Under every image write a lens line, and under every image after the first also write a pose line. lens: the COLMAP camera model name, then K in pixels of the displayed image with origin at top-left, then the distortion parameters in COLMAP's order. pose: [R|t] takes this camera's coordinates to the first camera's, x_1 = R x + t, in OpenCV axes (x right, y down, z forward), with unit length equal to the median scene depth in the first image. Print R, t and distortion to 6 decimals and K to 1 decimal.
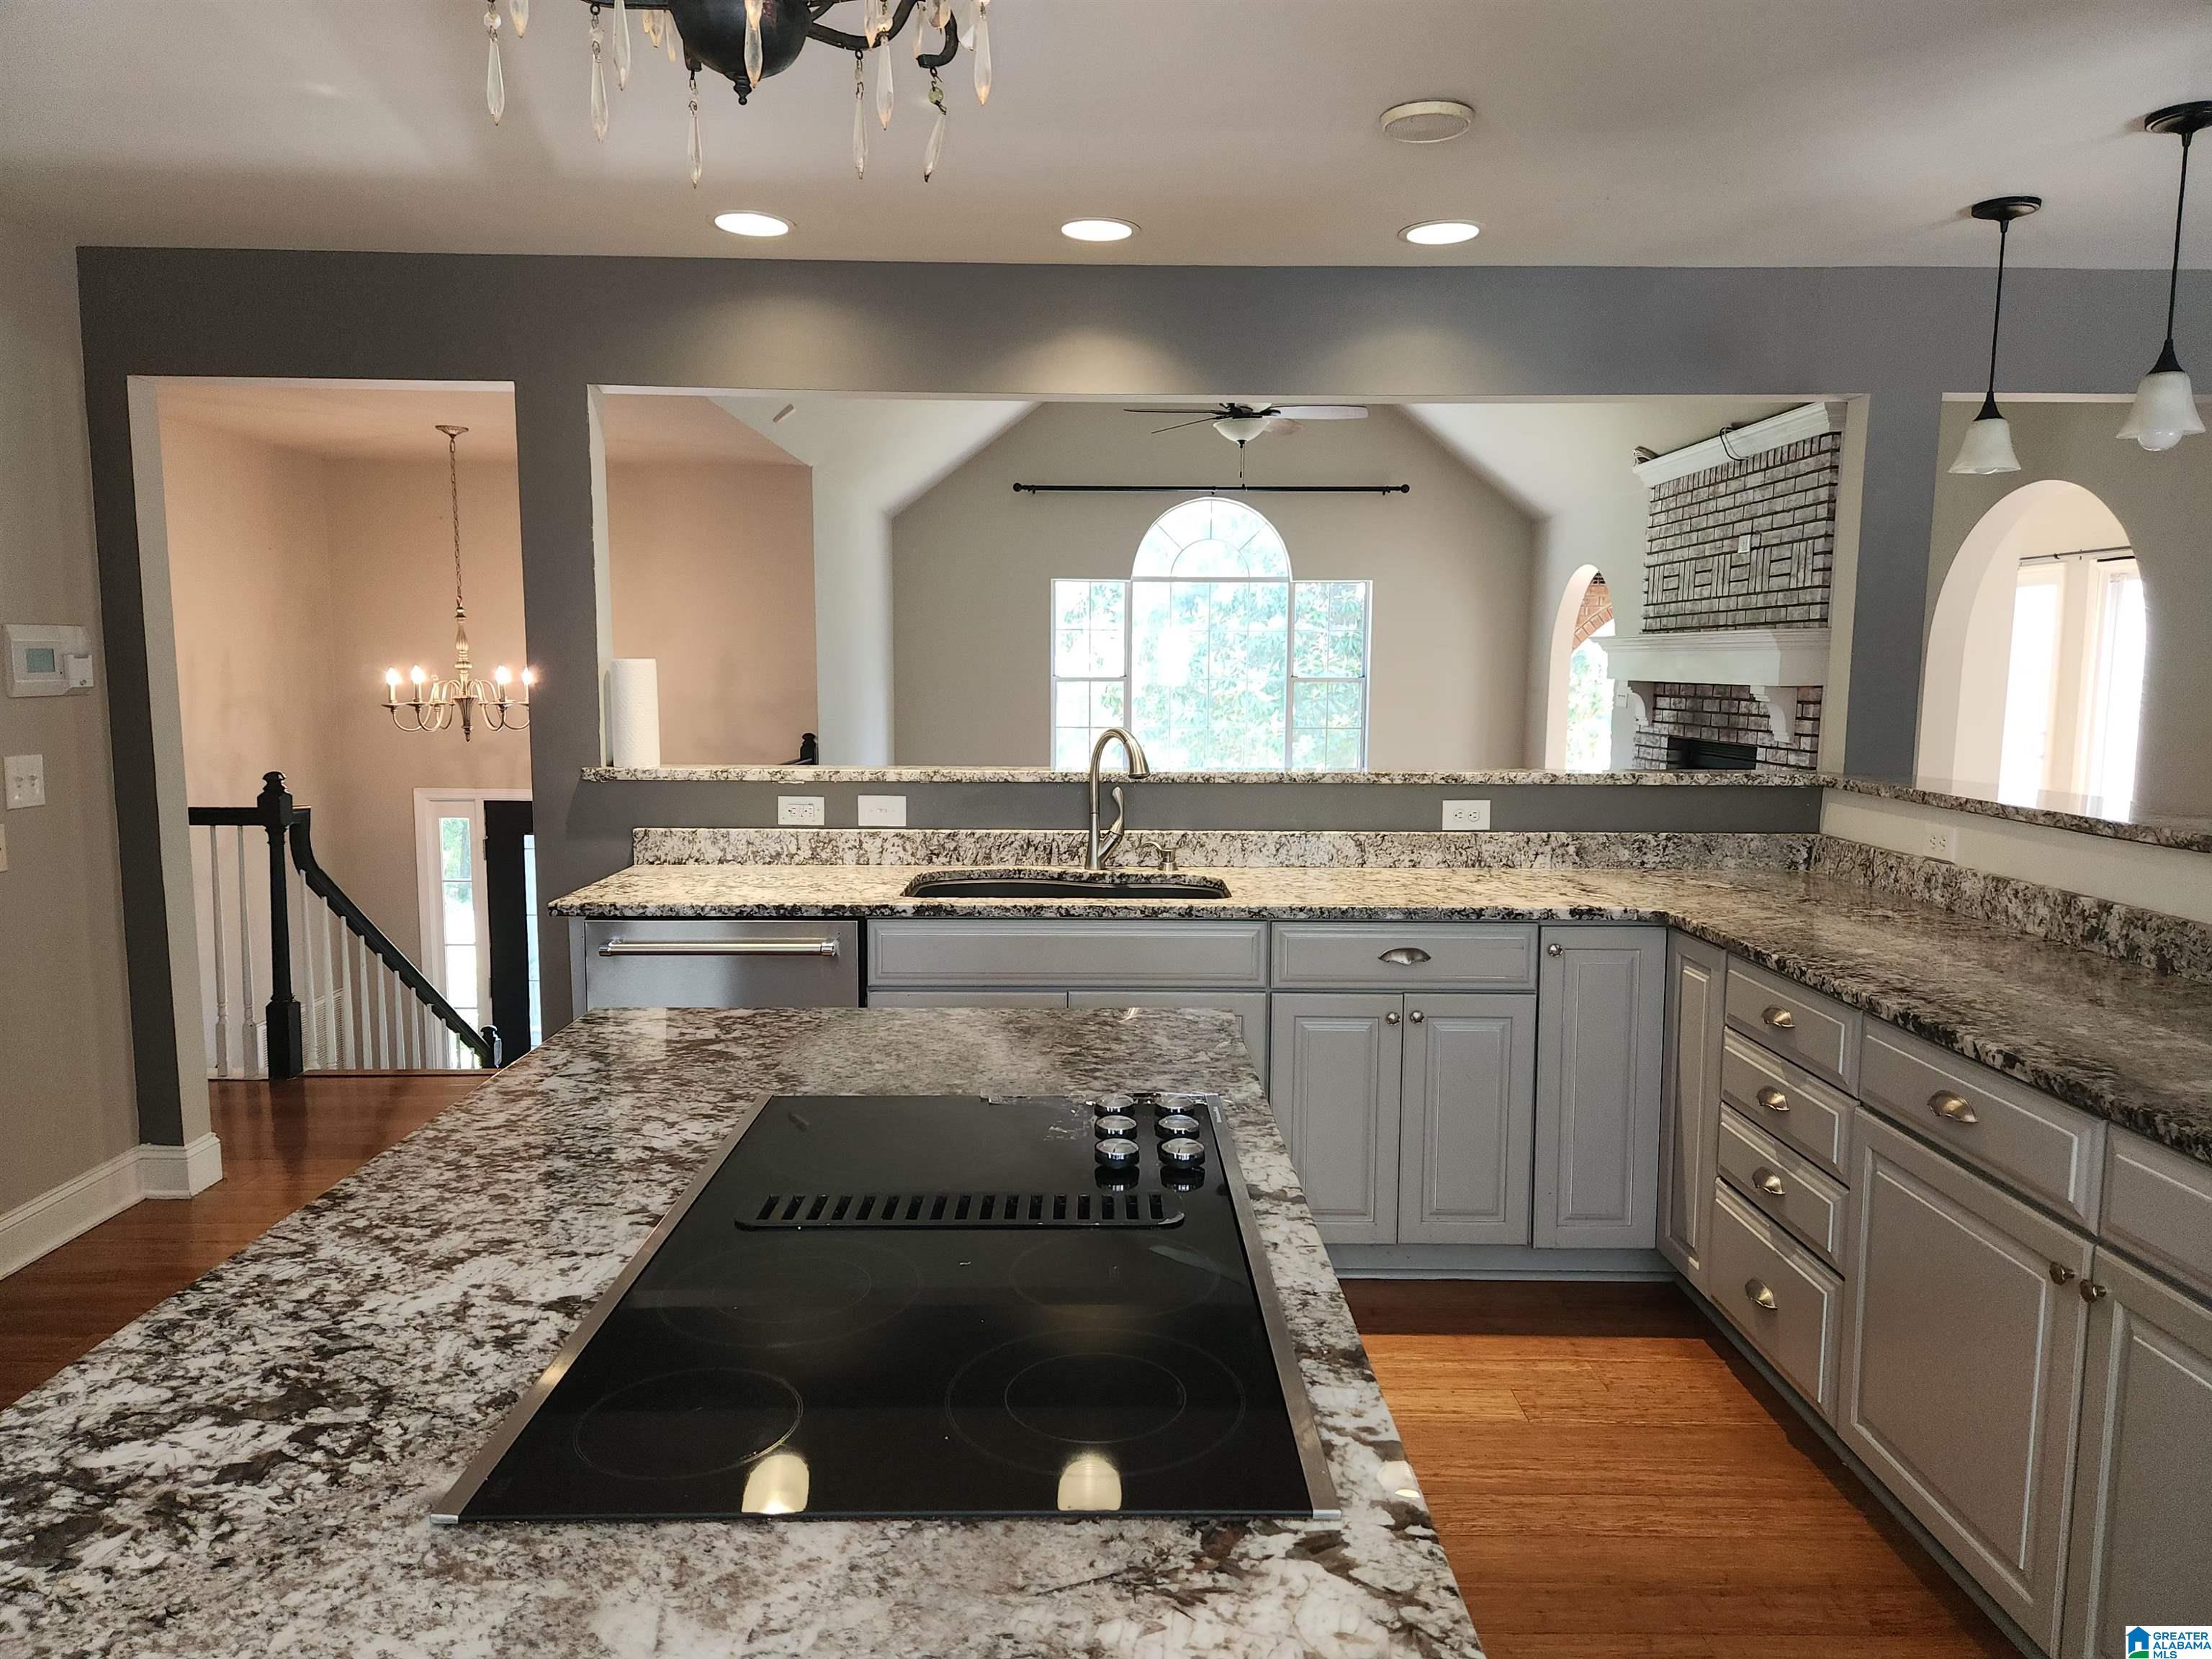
lens RADIAL K [[1481.3, 0, 1117.7], [0, 1481.3, 835.4], [0, 0, 1]] dist [0.089712, -0.085588]
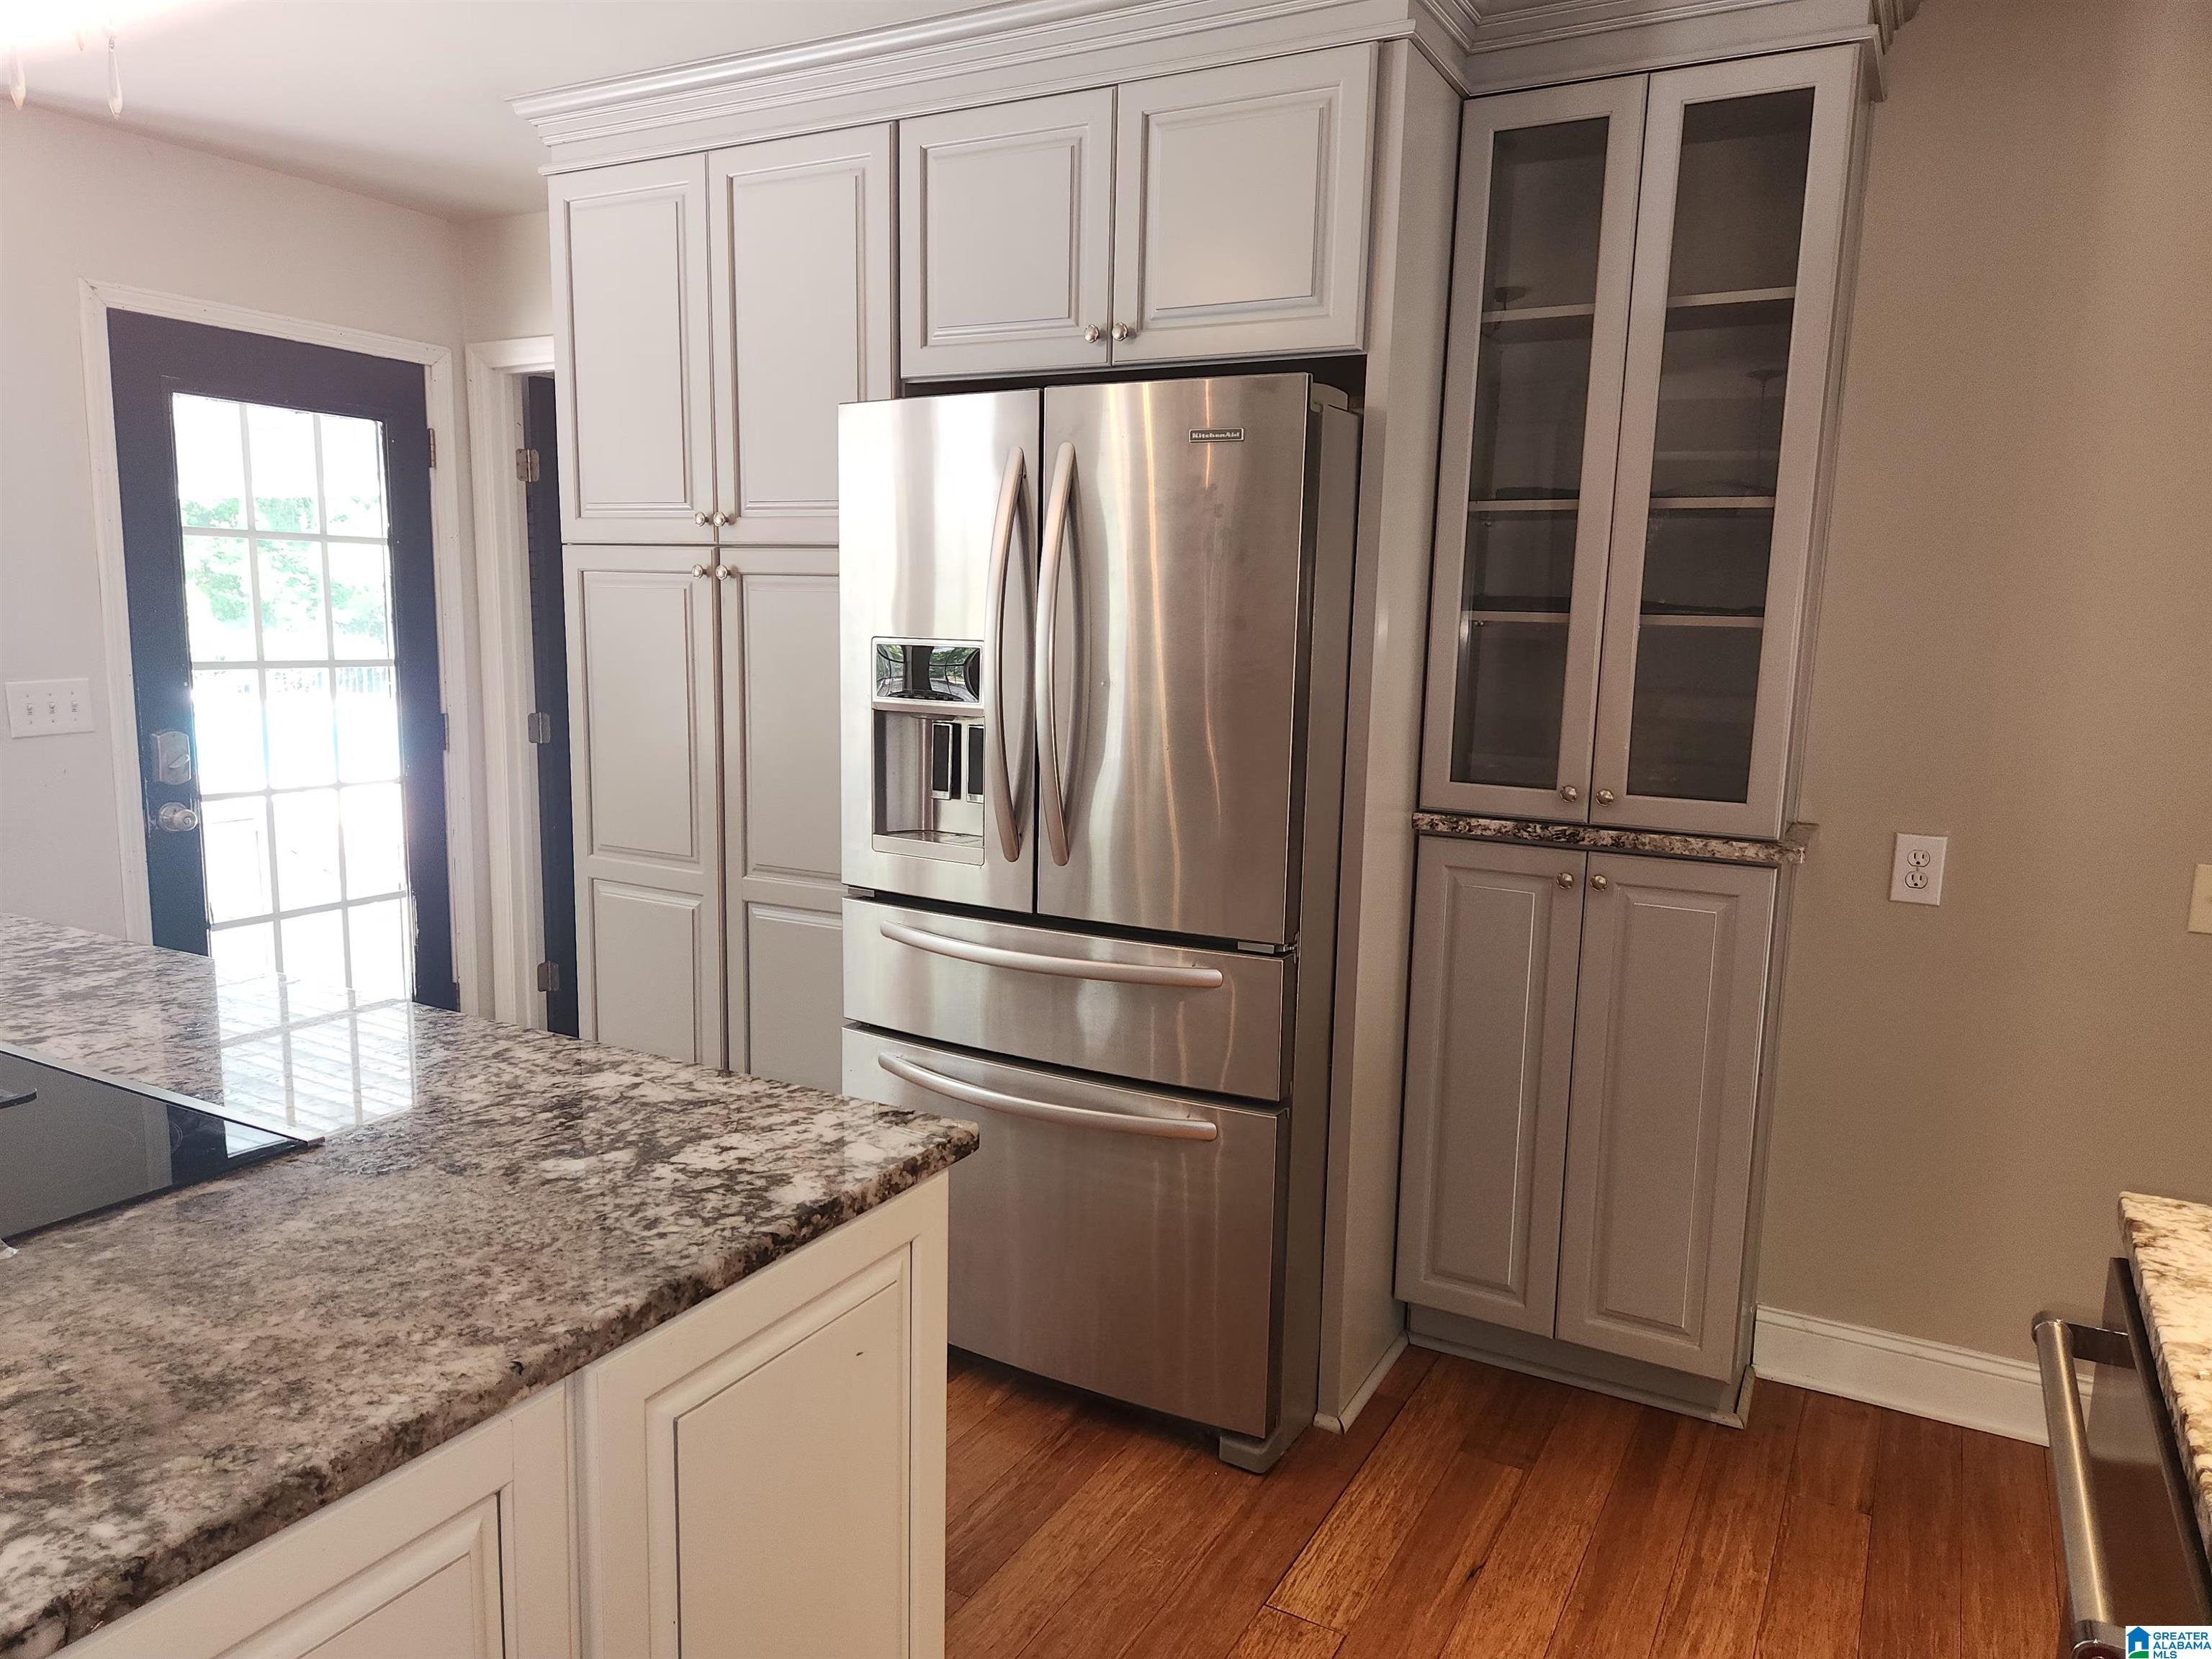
lens RADIAL K [[1481.3, 0, 1117.7], [0, 1481.3, 835.4], [0, 0, 1]] dist [0.089712, -0.085588]
pose [[-0.492993, 0.111387, -0.862873, 0.202761], [-0.129968, 0.971214, 0.199628, -0.176833], [0.860271, 0.210561, -0.464325, 1.605028]]
